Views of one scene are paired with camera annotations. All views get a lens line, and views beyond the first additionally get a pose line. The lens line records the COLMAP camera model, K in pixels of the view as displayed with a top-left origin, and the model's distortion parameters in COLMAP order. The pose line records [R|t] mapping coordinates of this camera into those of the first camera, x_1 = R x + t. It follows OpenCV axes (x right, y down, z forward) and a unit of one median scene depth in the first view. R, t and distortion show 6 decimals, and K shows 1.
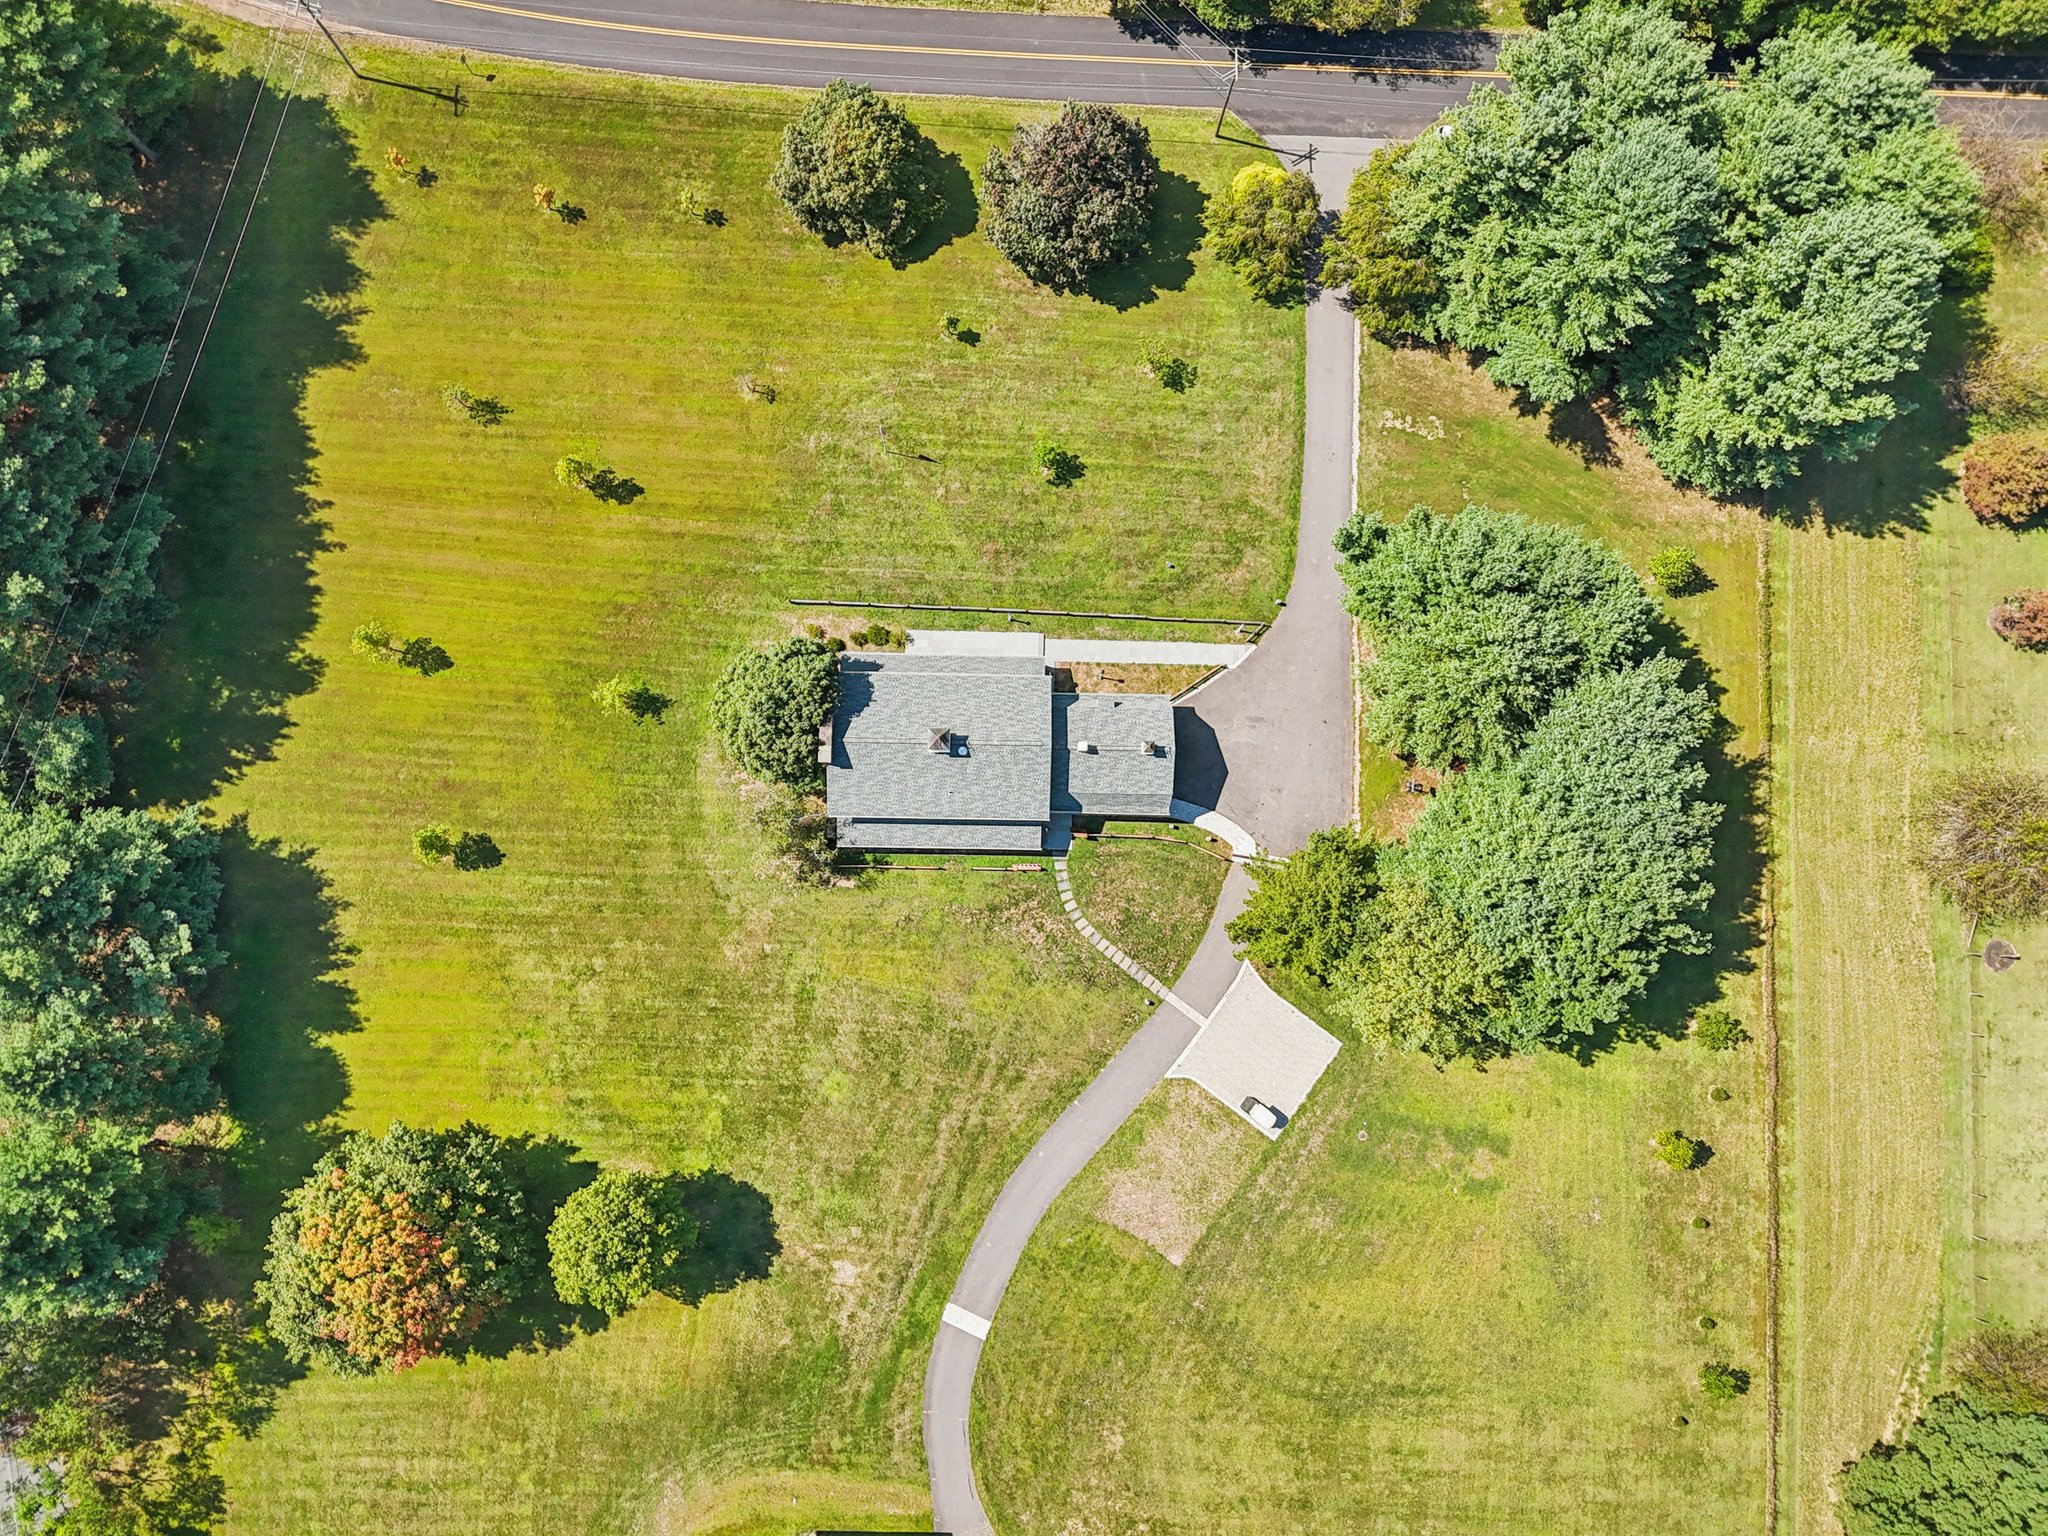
lens RADIAL K [[1516.2, 0, 1011.7], [0, 1516.2, 771.3], [0, 0, 1]] dist [0.069605, -0.065116]
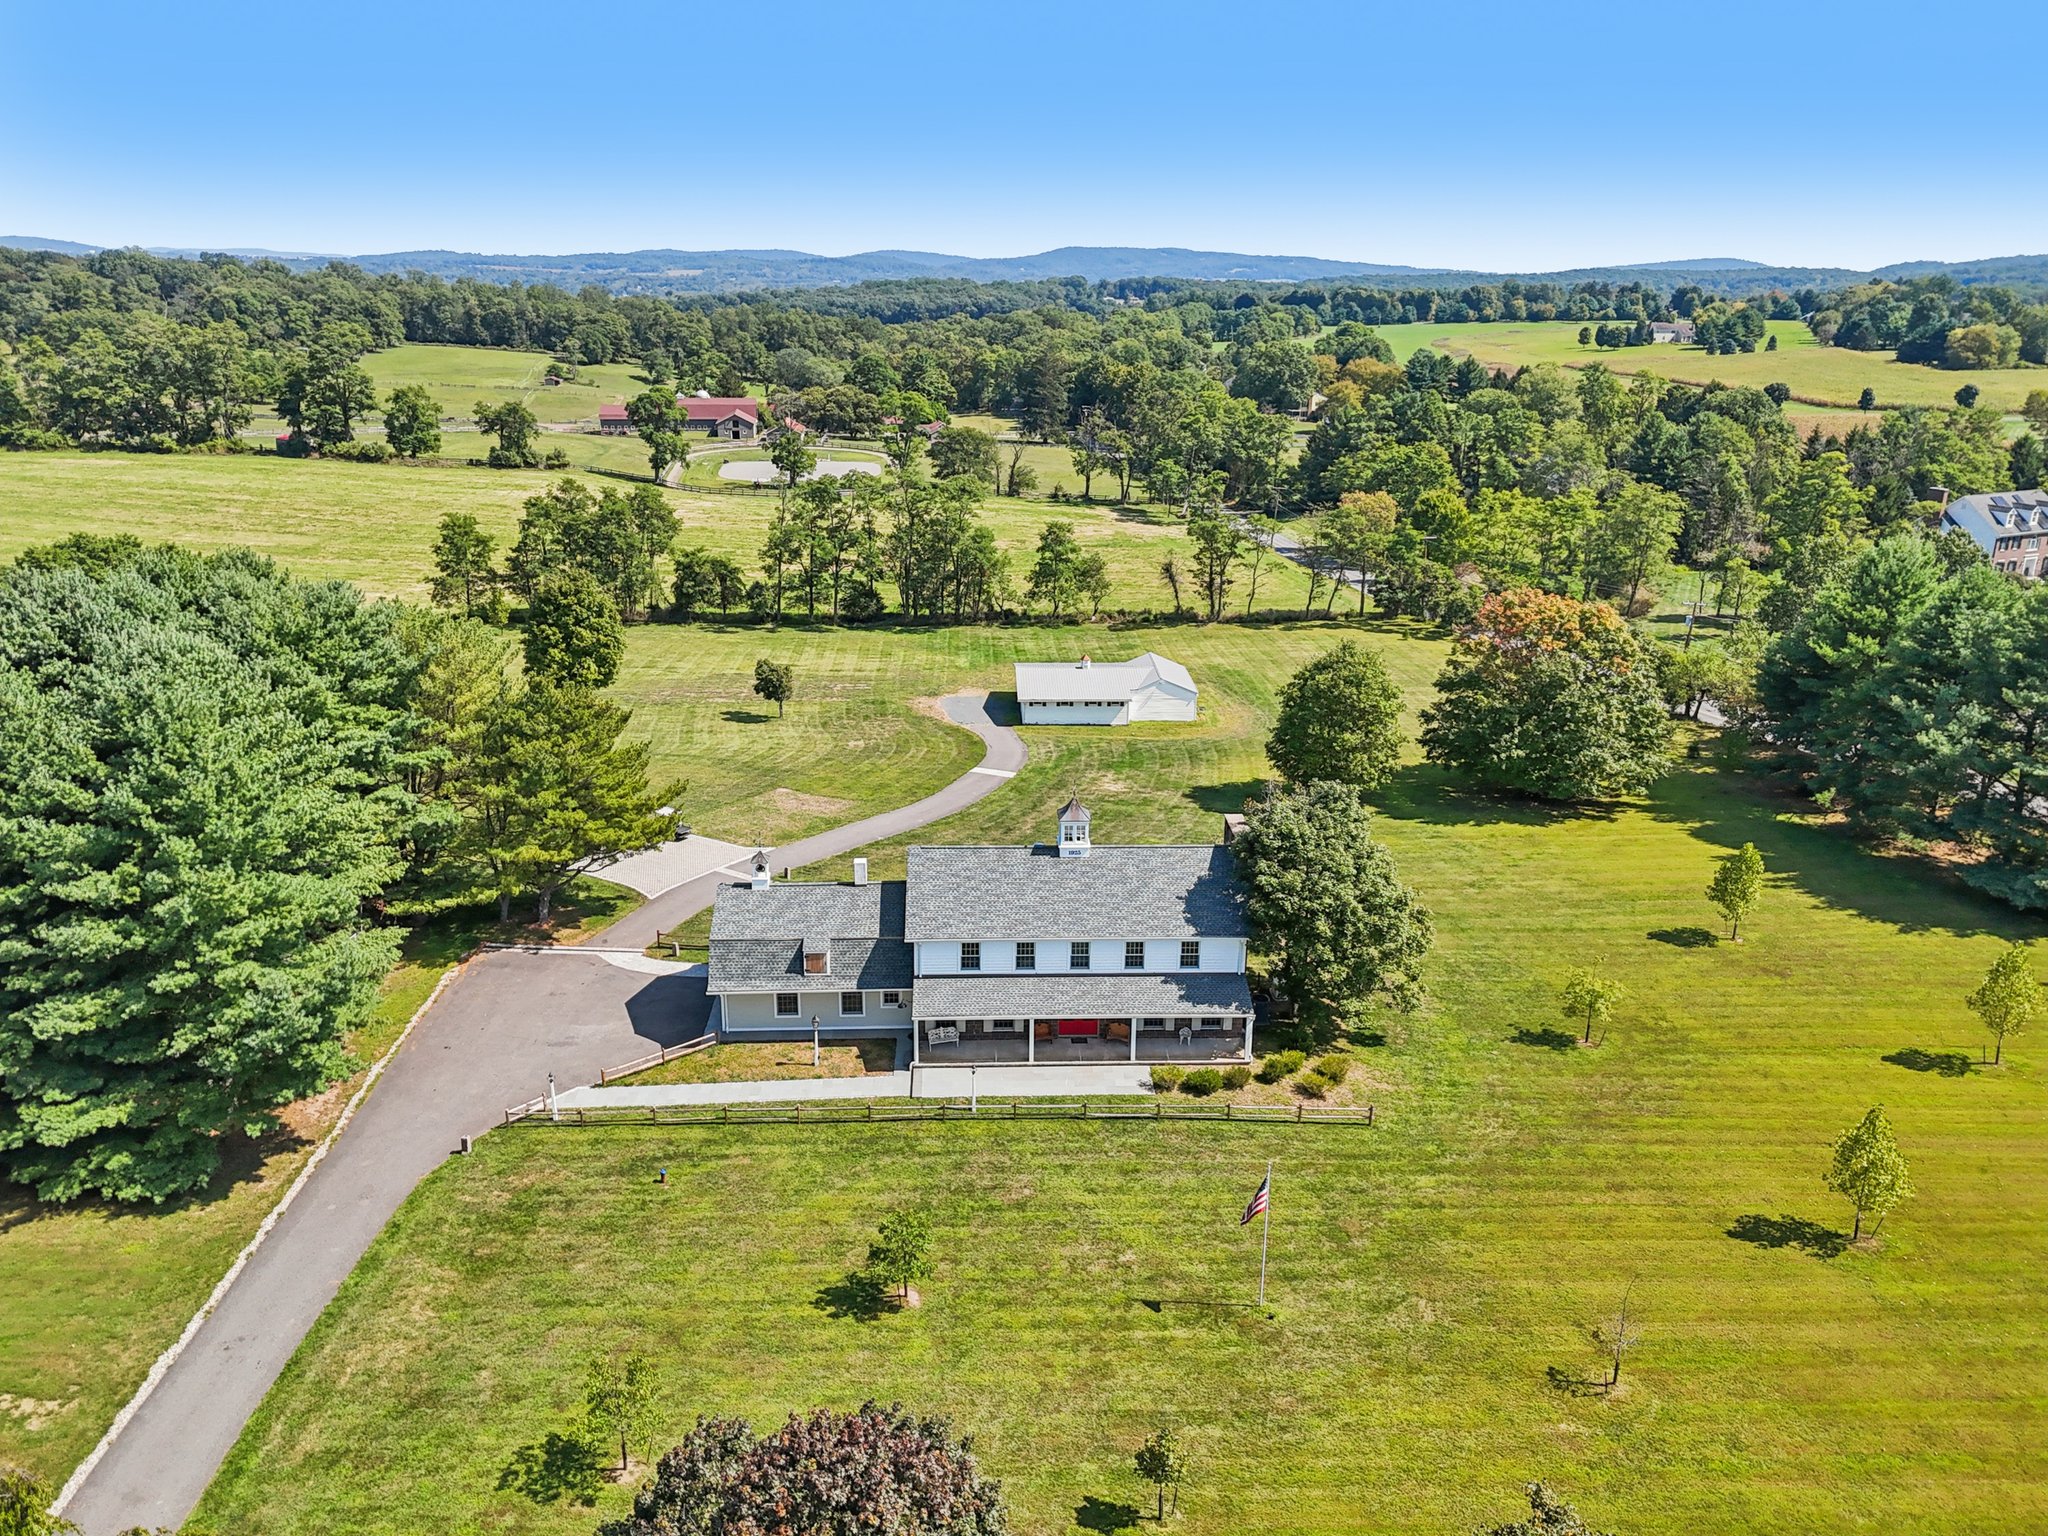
lens RADIAL K [[1516.2, 0, 1011.7], [0, 1516.2, 771.3], [0, 0, 1]] dist [0.069605, -0.065116]
pose [[-0.997220, -0.019408, -0.071946, 0.026197], [-0.065468, -0.232965, 0.970279, -0.618349], [-0.035592, 0.972292, 0.231046, 0.753464]]
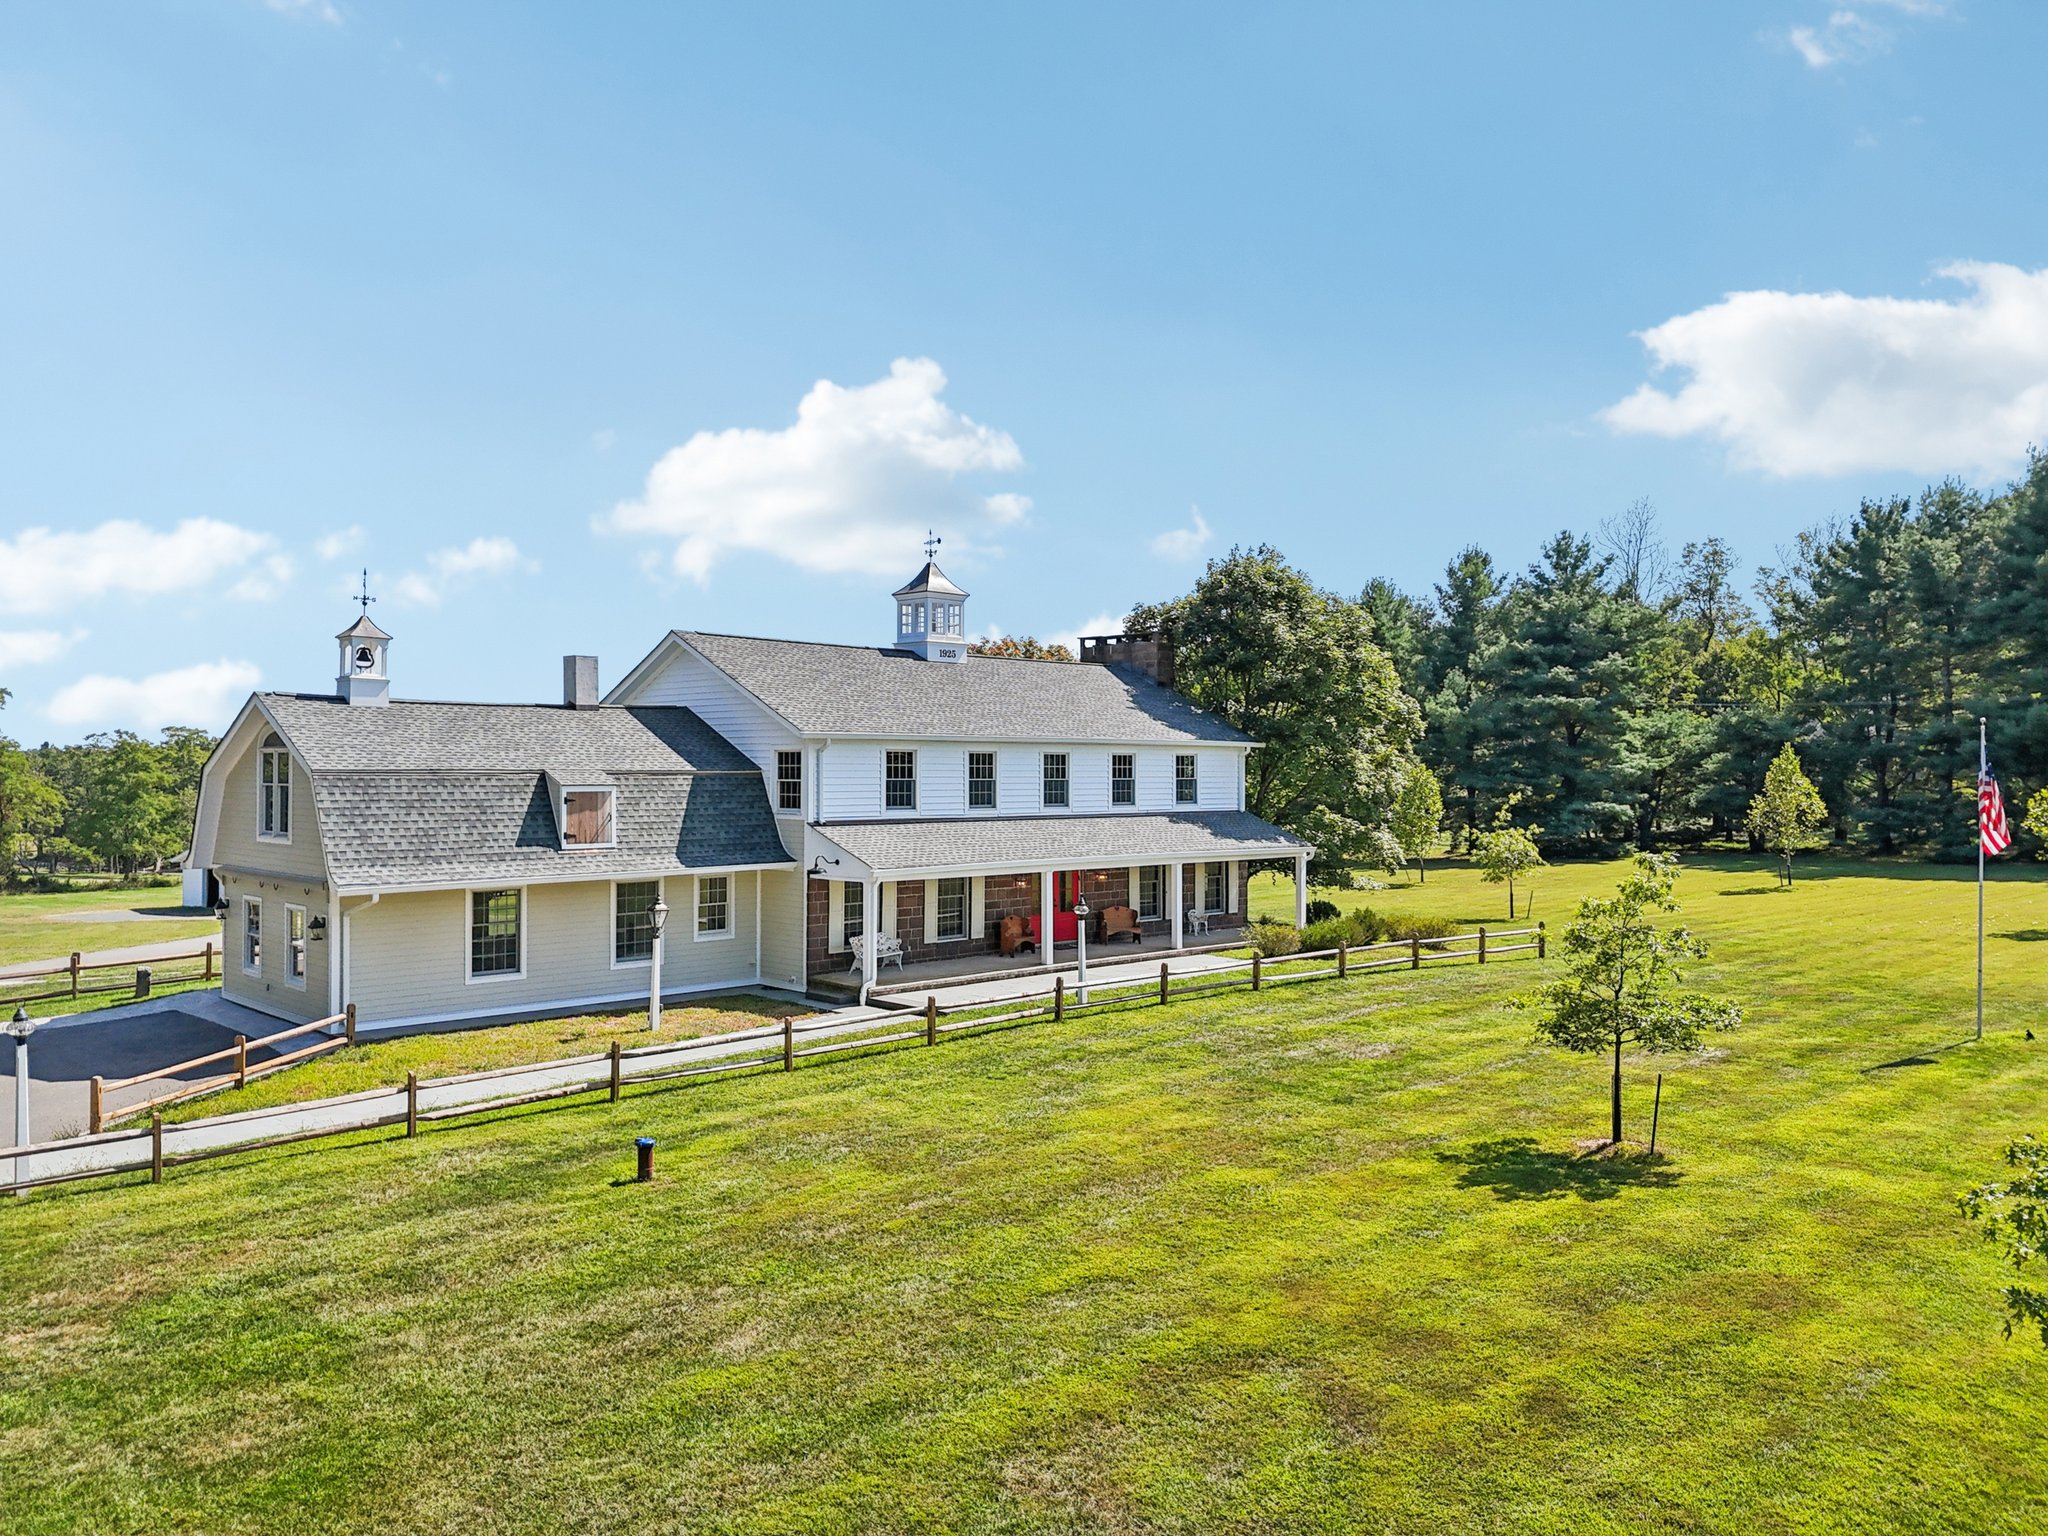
lens RADIAL K [[1516.2, 0, 1011.7], [0, 1516.2, 771.3], [0, 0, 1]] dist [0.069605, -0.065116]
pose [[-0.707175, -0.036172, -0.706112, 0.192136], [-0.706127, 0.086814, 0.702743, -0.279892], [0.035881, 0.995568, -0.086934, 0.987543]]
